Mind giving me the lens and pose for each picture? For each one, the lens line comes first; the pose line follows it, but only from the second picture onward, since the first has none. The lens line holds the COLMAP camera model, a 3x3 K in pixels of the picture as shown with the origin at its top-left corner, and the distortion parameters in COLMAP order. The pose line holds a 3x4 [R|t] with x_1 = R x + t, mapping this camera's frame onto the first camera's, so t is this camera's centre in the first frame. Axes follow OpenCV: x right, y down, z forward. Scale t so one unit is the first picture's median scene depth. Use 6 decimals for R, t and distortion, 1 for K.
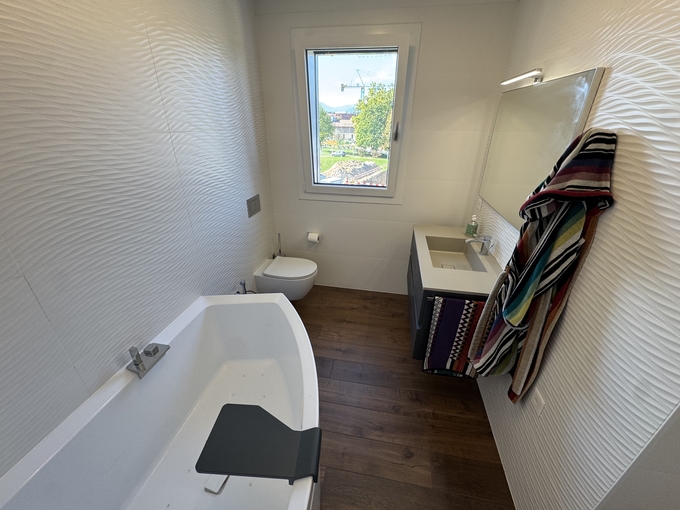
lens RADIAL K [[277.9, 0, 339.6], [0, 277.9, 255.4], [0, 0, 1]] dist [-0.001907, 0.000112]
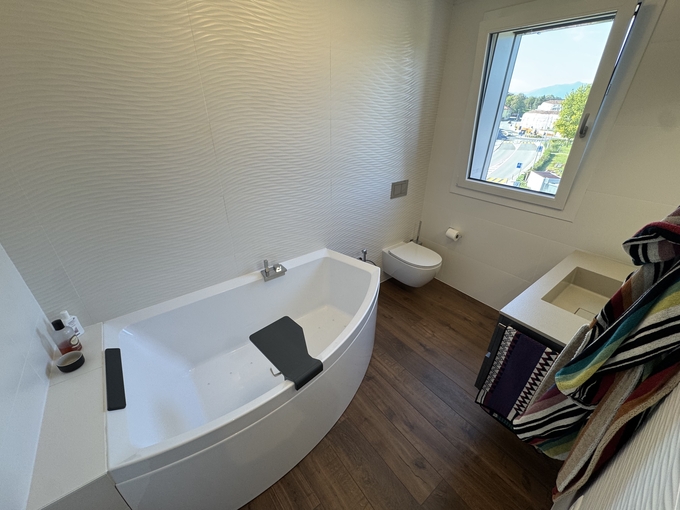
lens RADIAL K [[277.9, 0, 339.6], [0, 277.9, 255.4], [0, 0, 1]] dist [-0.001907, 0.000112]
pose [[0.742483, 0.312971, -0.592257, 0.264080], [-0.292938, 0.946823, 0.133096, -0.010103], [0.602417, 0.074673, 0.794681, 0.008917]]
